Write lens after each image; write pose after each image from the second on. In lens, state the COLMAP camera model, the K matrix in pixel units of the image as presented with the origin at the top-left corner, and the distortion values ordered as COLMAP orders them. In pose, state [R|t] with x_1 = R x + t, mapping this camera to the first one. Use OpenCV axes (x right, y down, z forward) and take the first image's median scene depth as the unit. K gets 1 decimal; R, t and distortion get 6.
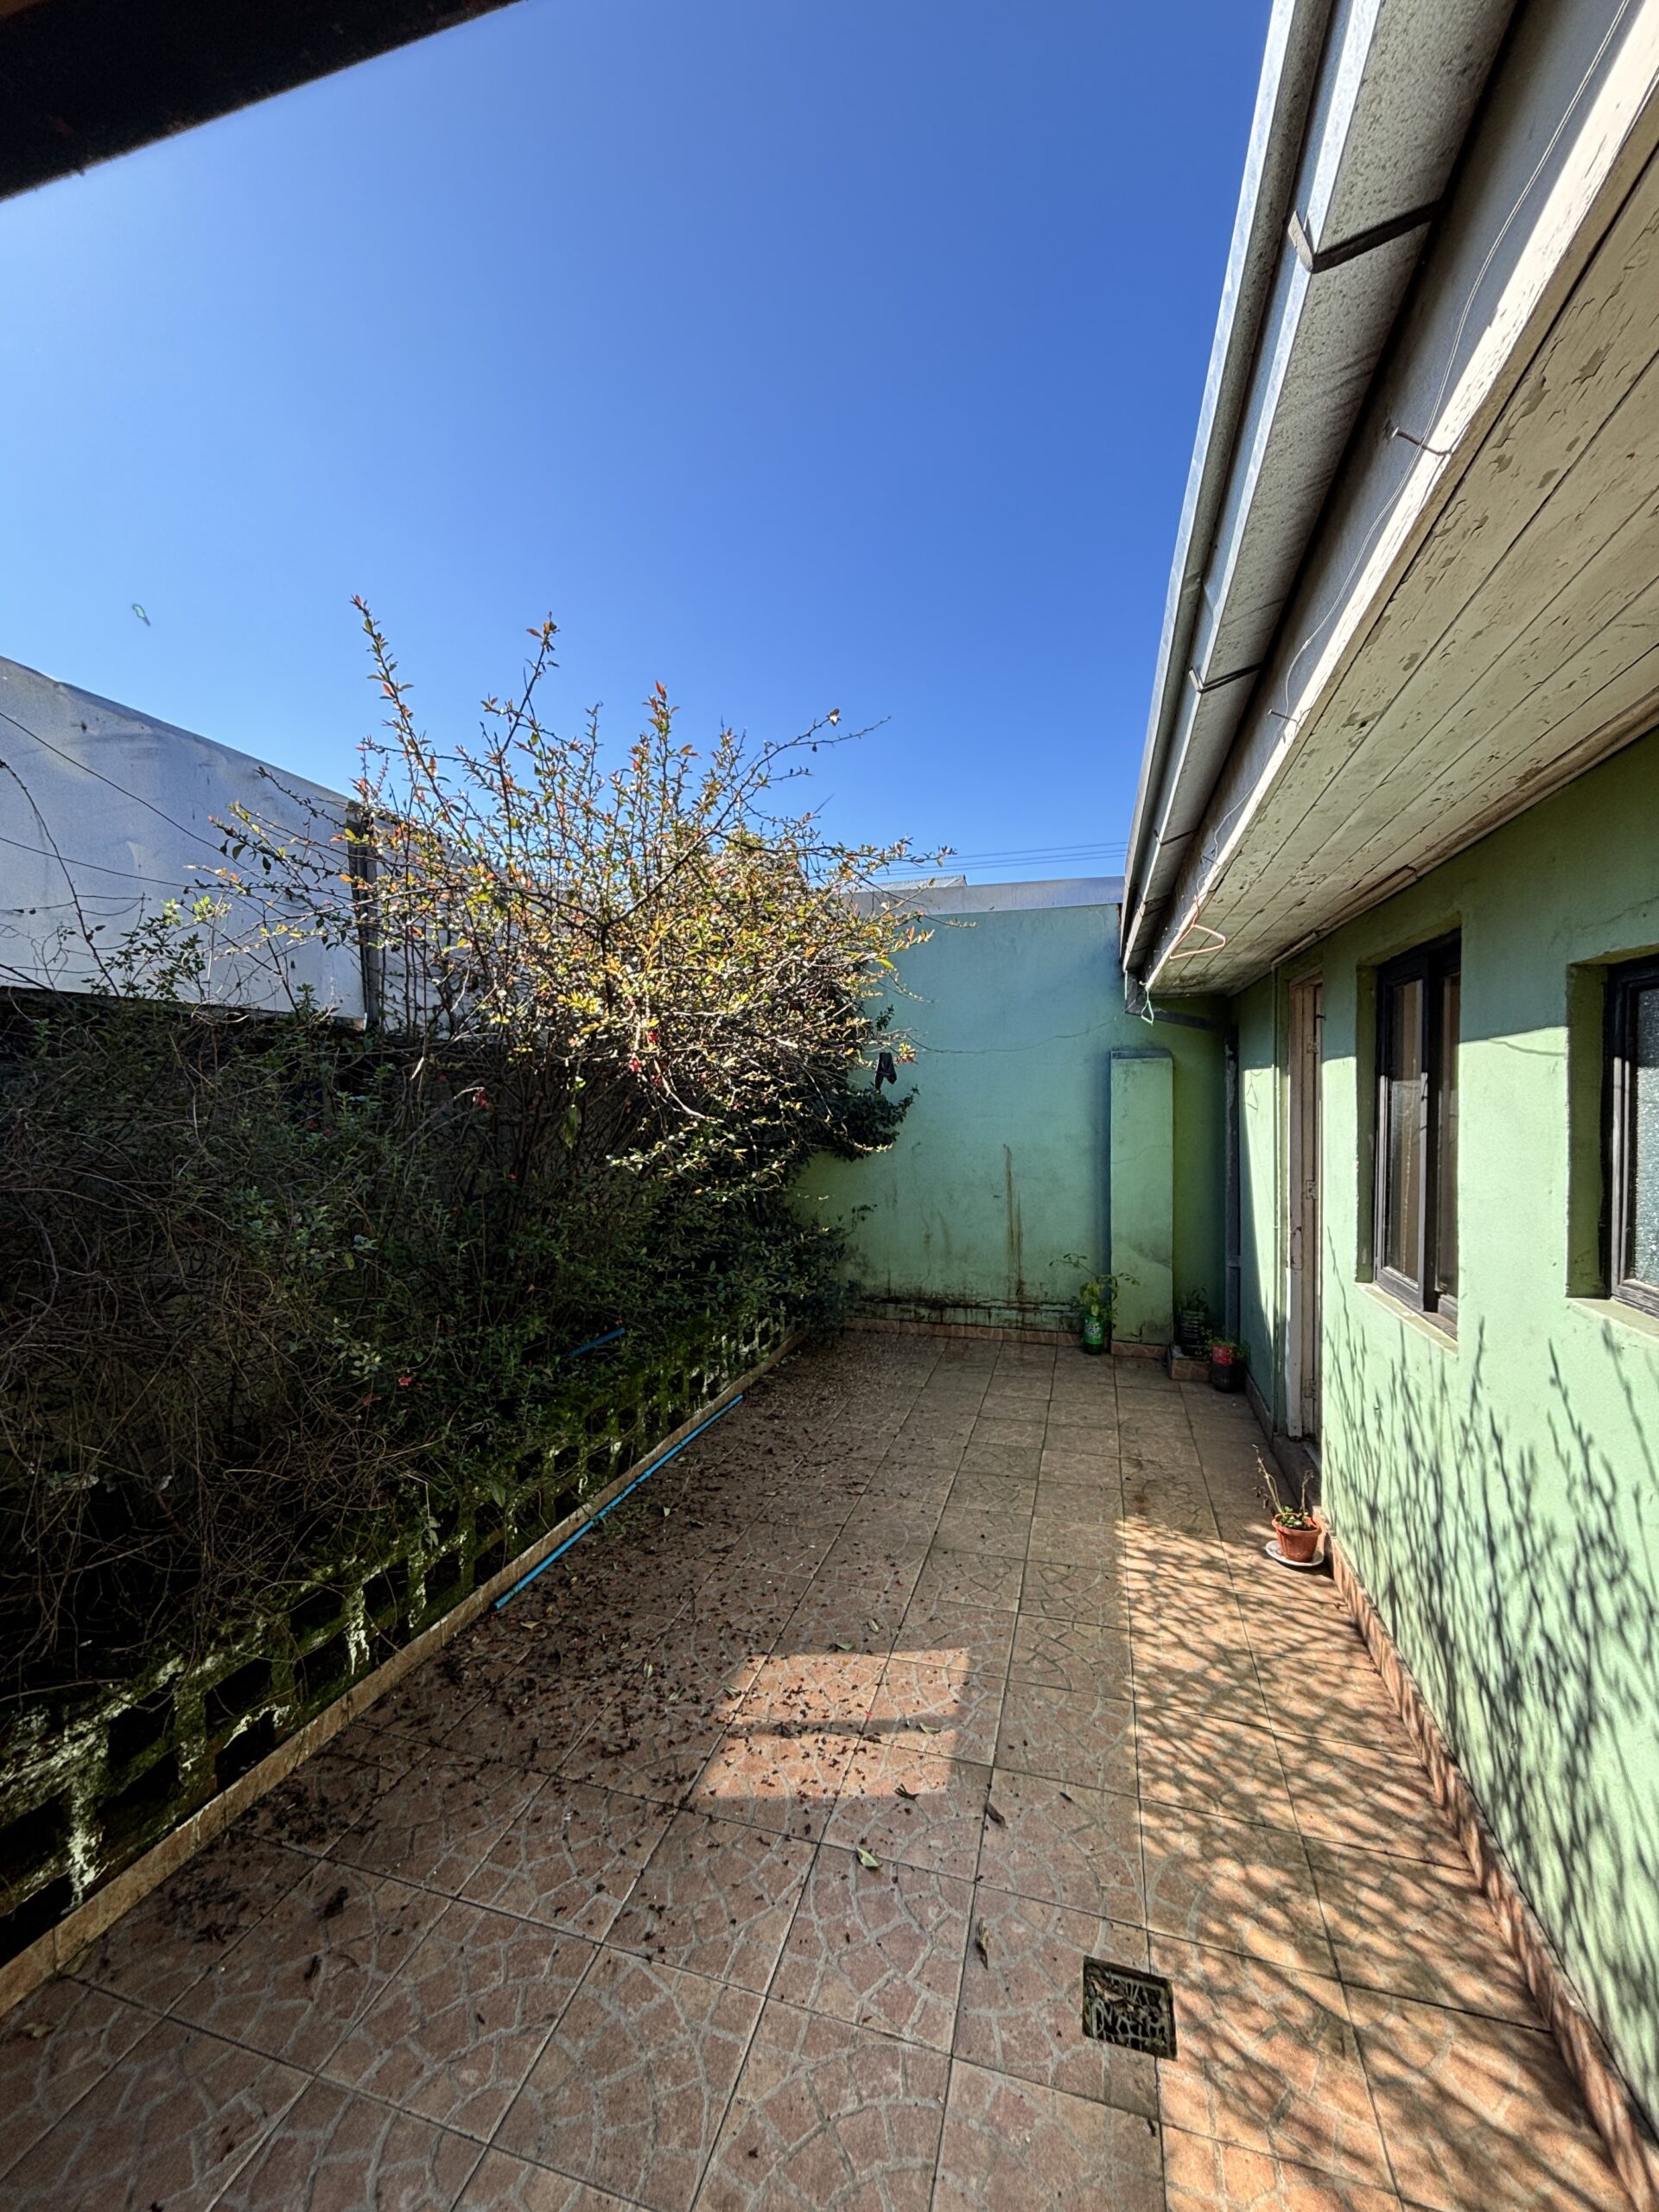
lens RADIAL K [[891.2, 0, 832.0], [0, 891.2, 1106.4], [0, 0, 1]] dist [0.000940, 0.000159]
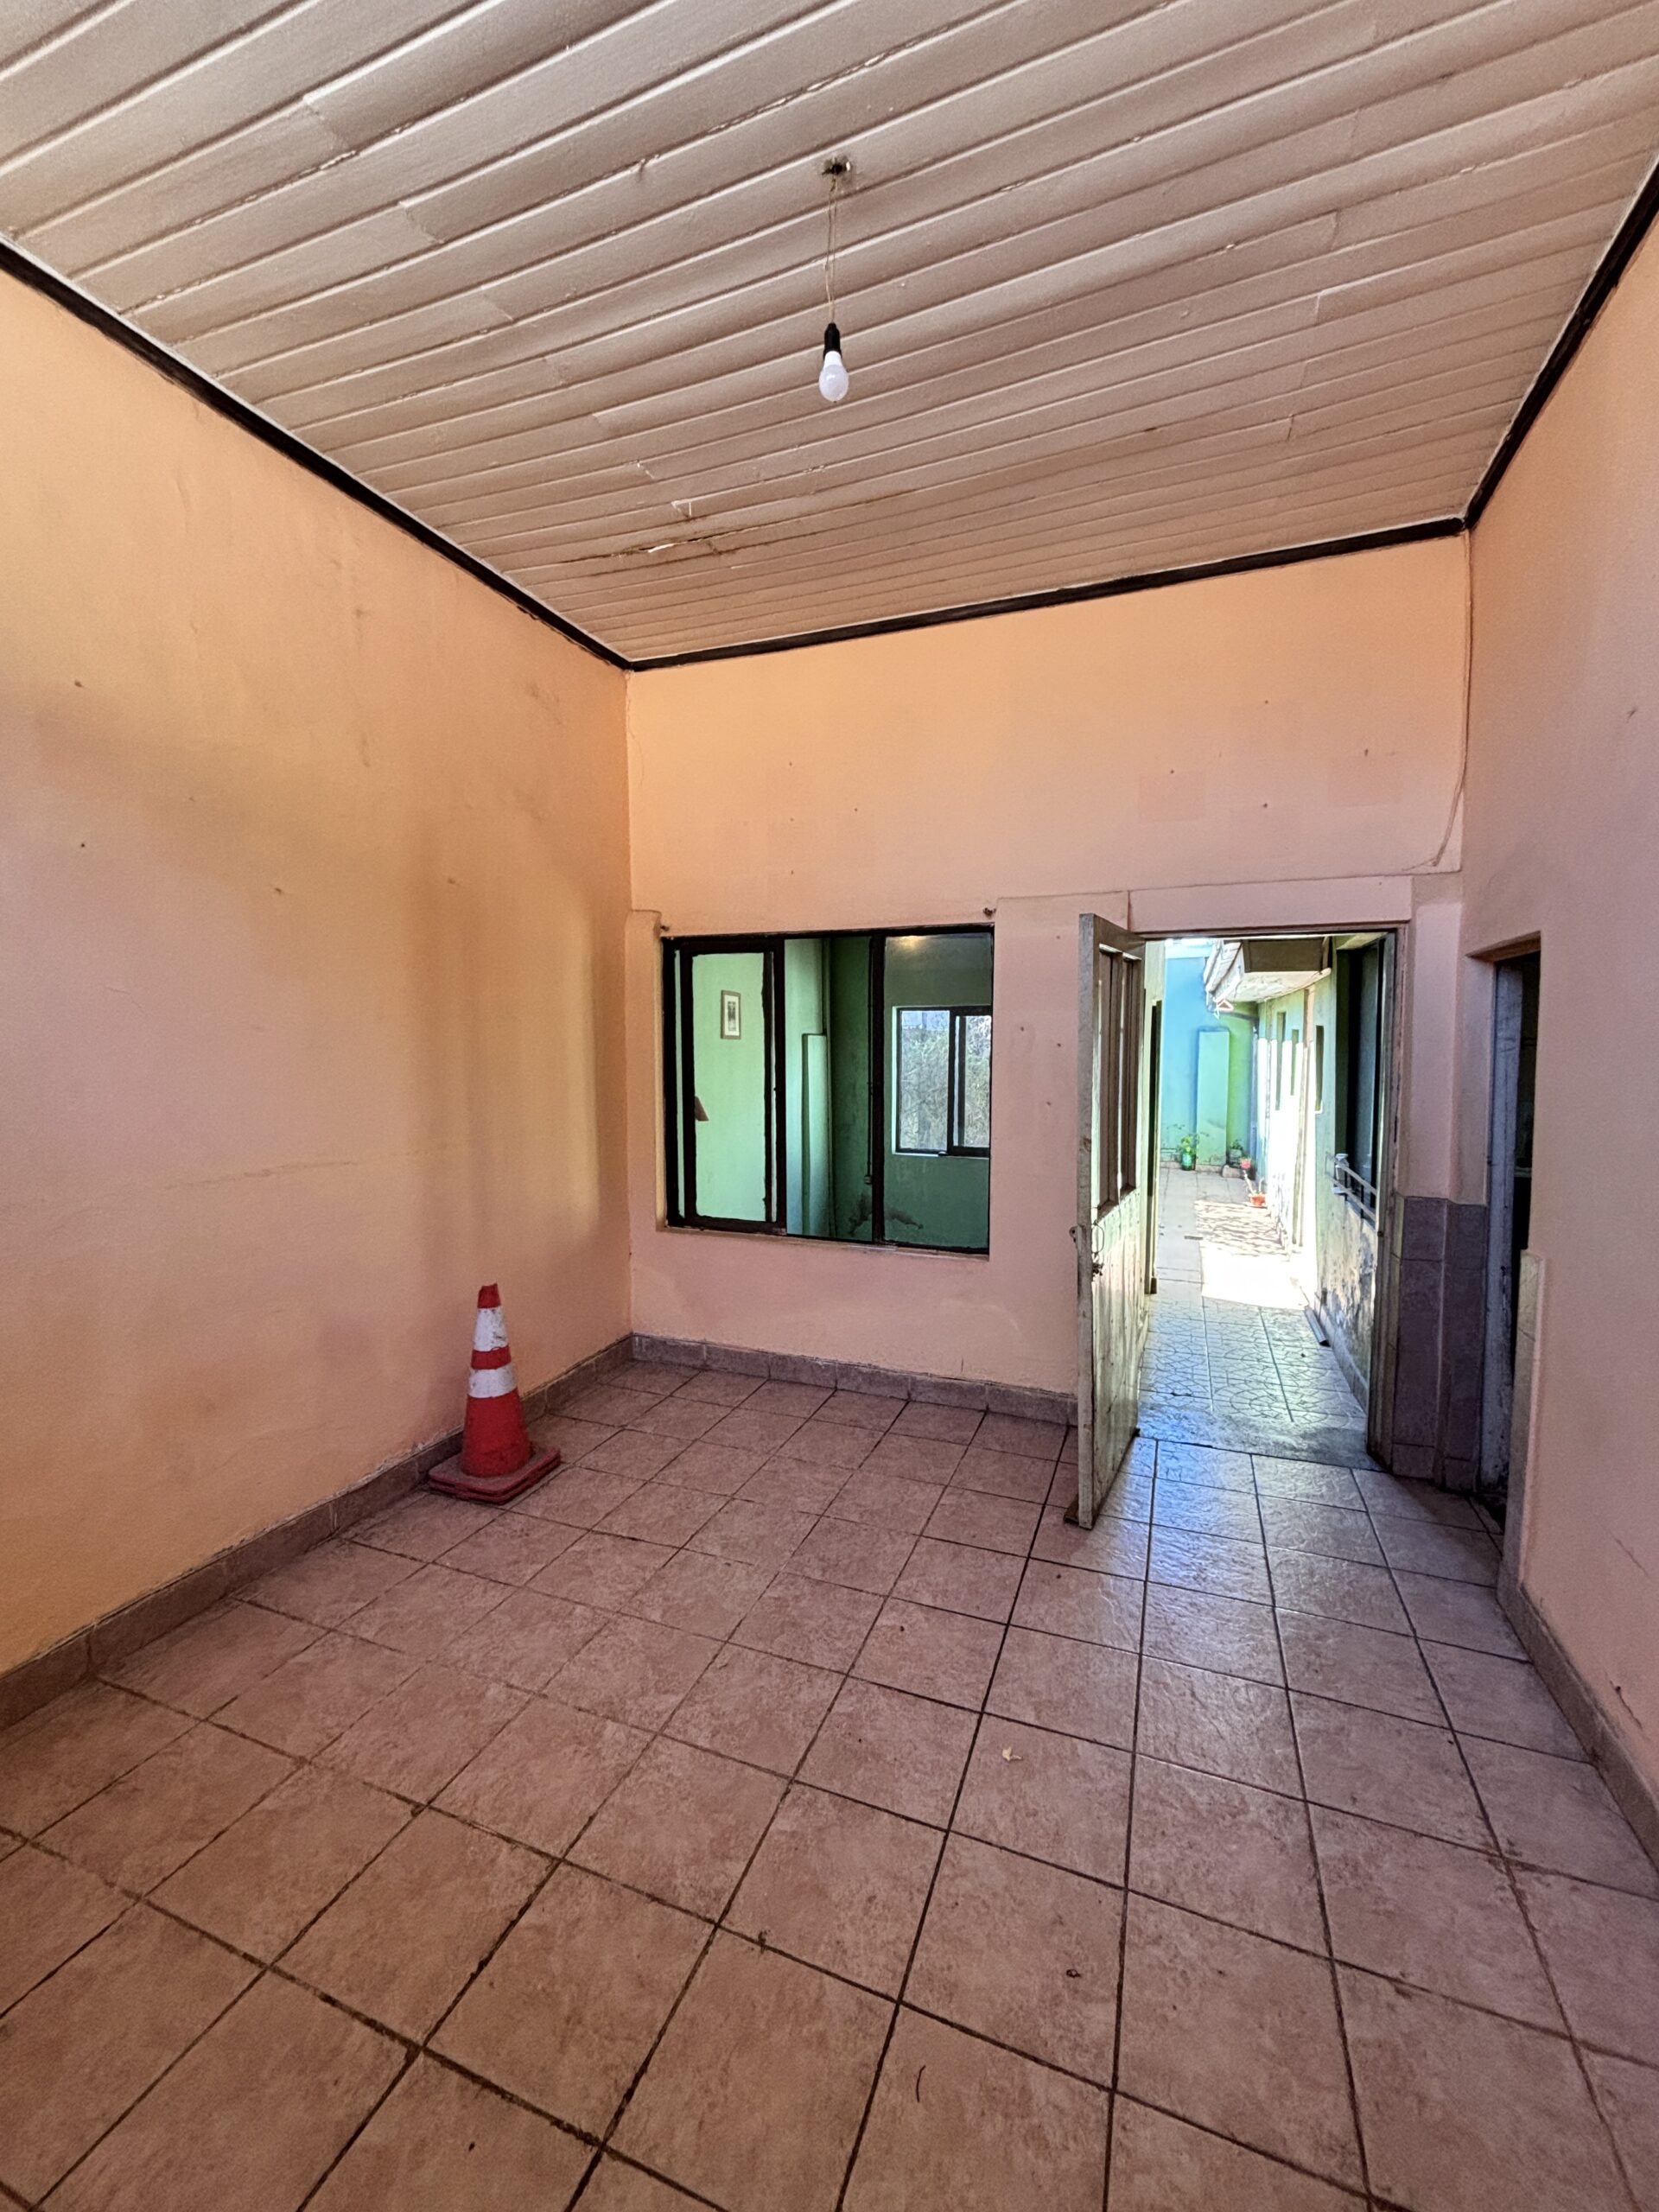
lens RADIAL K [[891.2, 0, 832.3], [0, 891.2, 1100.7], [0, 0, 1]] dist [0.000940, 0.000159]
pose [[0.996861, 0.011293, -0.078359, -0.997976], [-0.007534, 0.998814, 0.048100, 0.033223], [0.078810, -0.047359, 0.995764, -3.048833]]
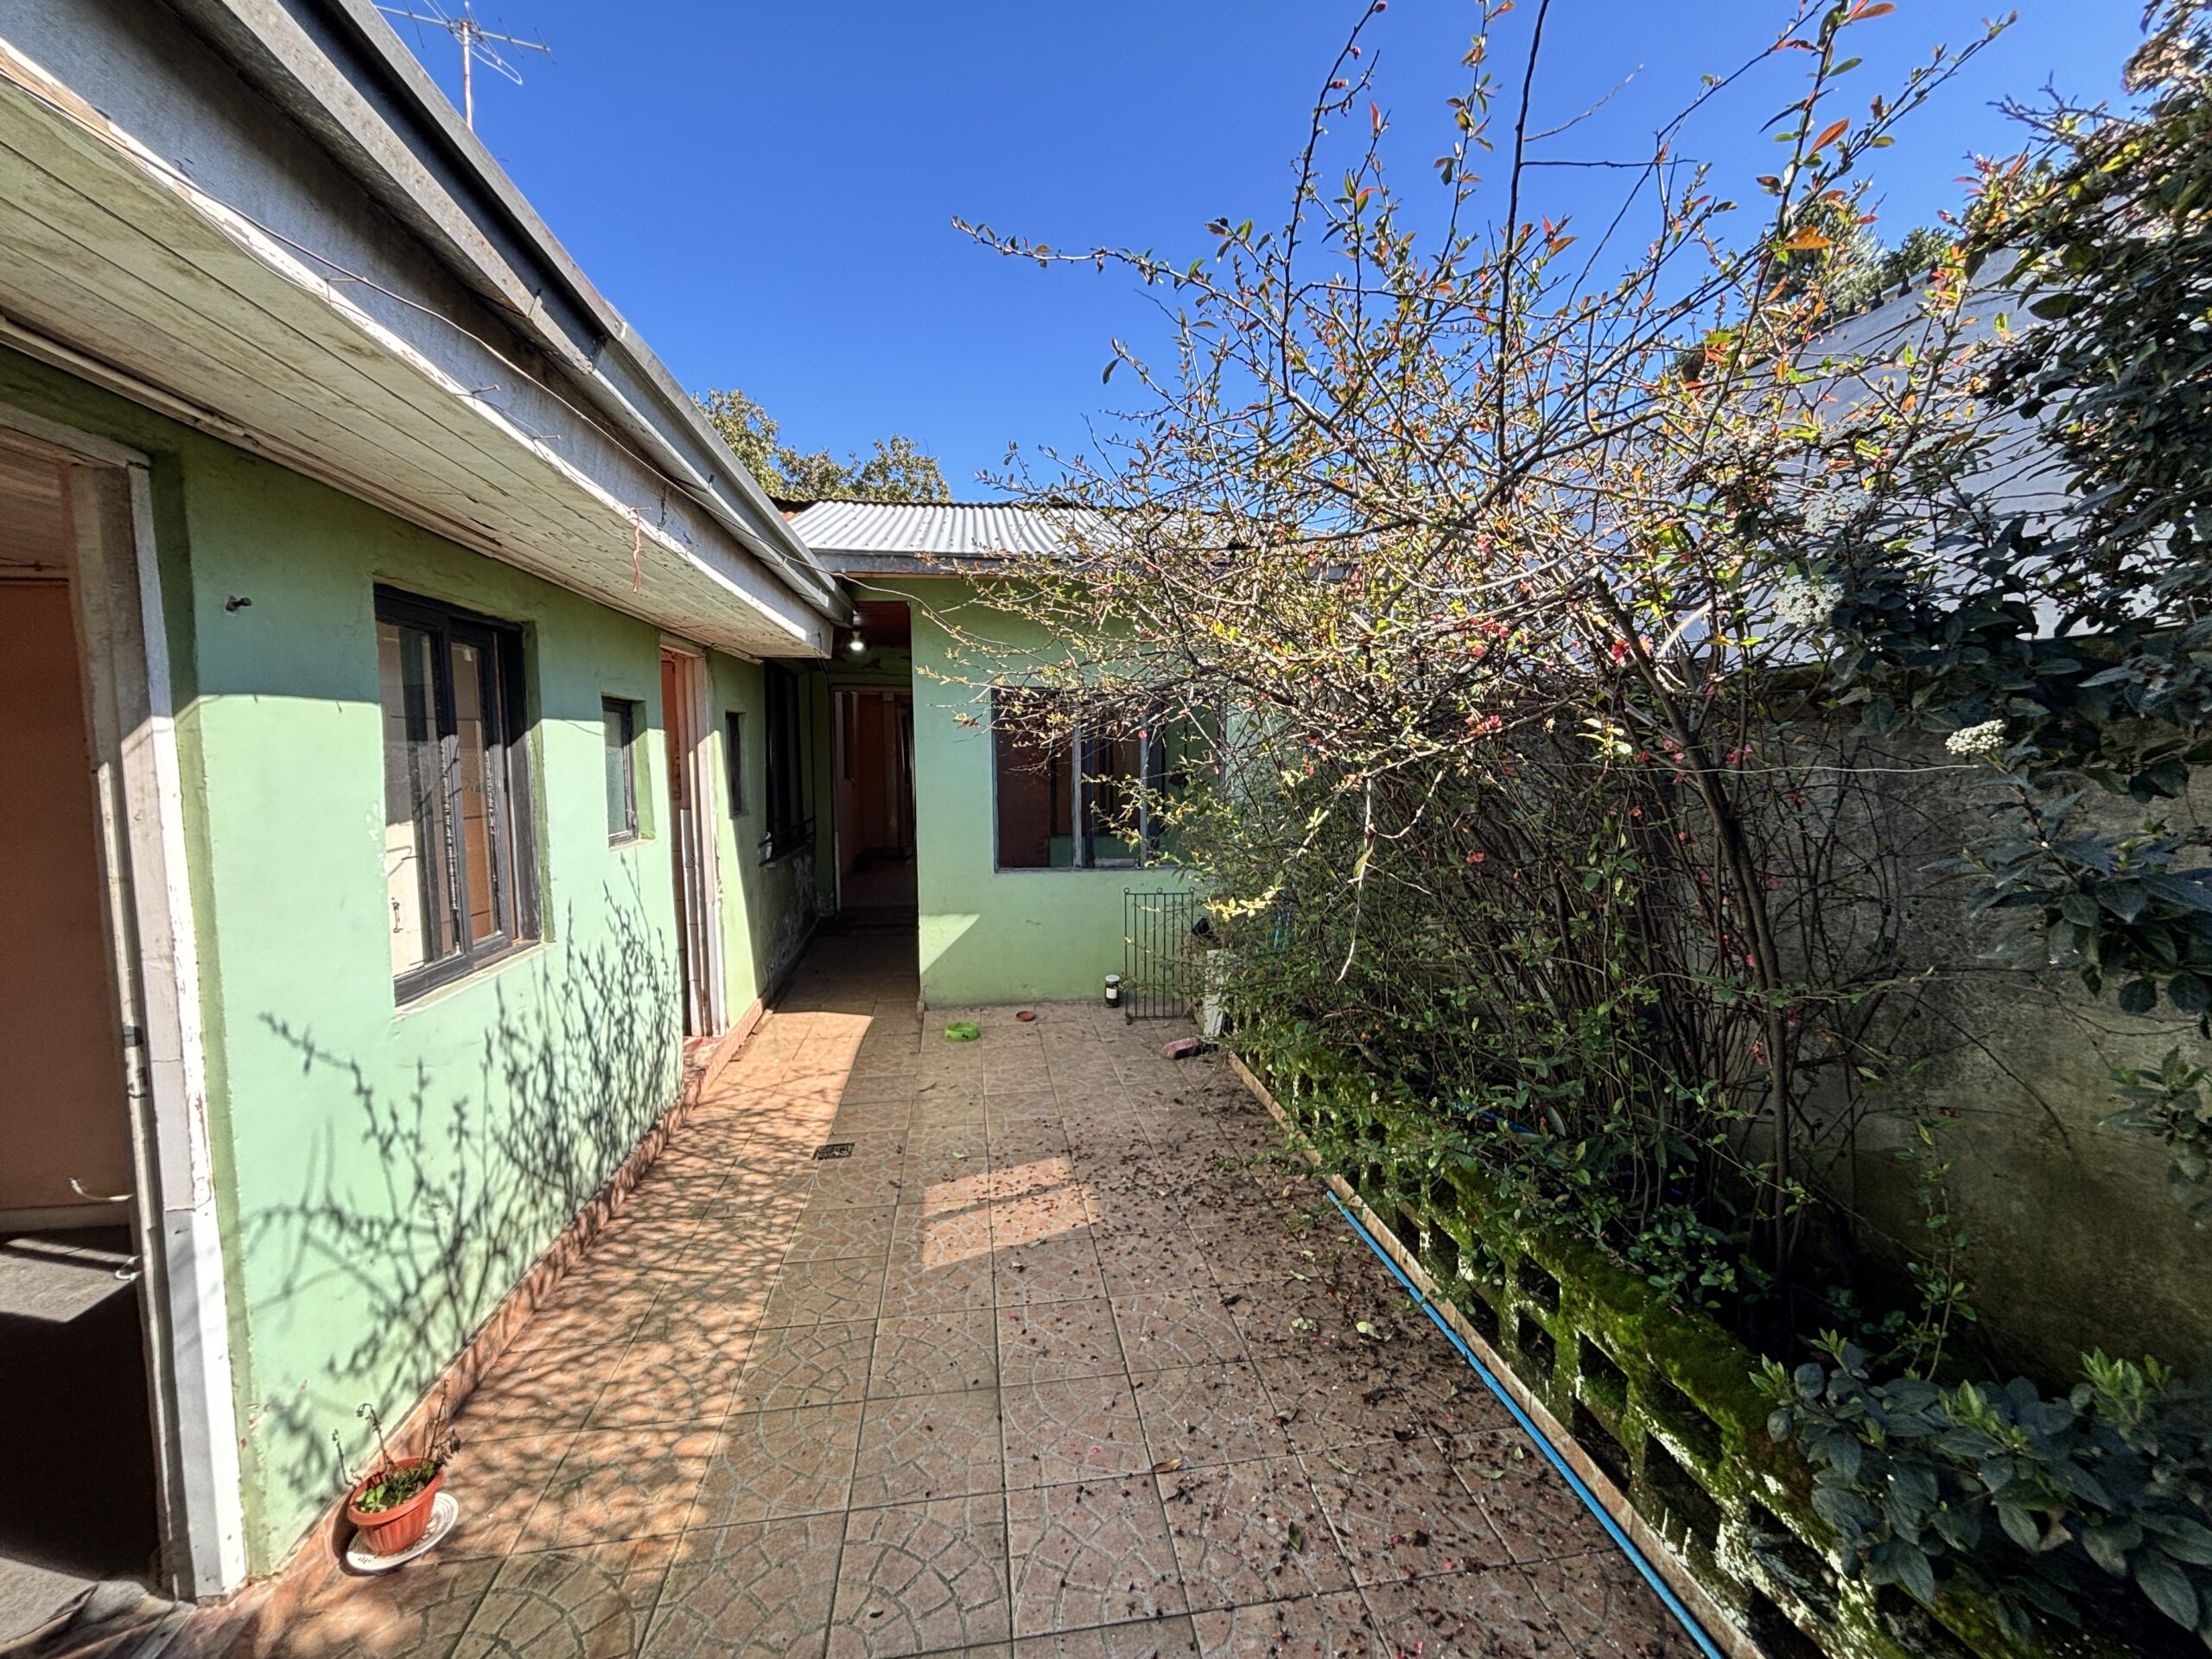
lens RADIAL K [[891.2, 0, 1098.7], [0, 891.2, 834.6], [0, 0, 1]] dist [0.000940, 0.000159]
pose [[-0.906949, 0.042137, -0.419129, 0.424356], [-0.002325, 0.994468, 0.105010, -0.031984], [0.421235, 0.096213, -0.901834, 2.171582]]
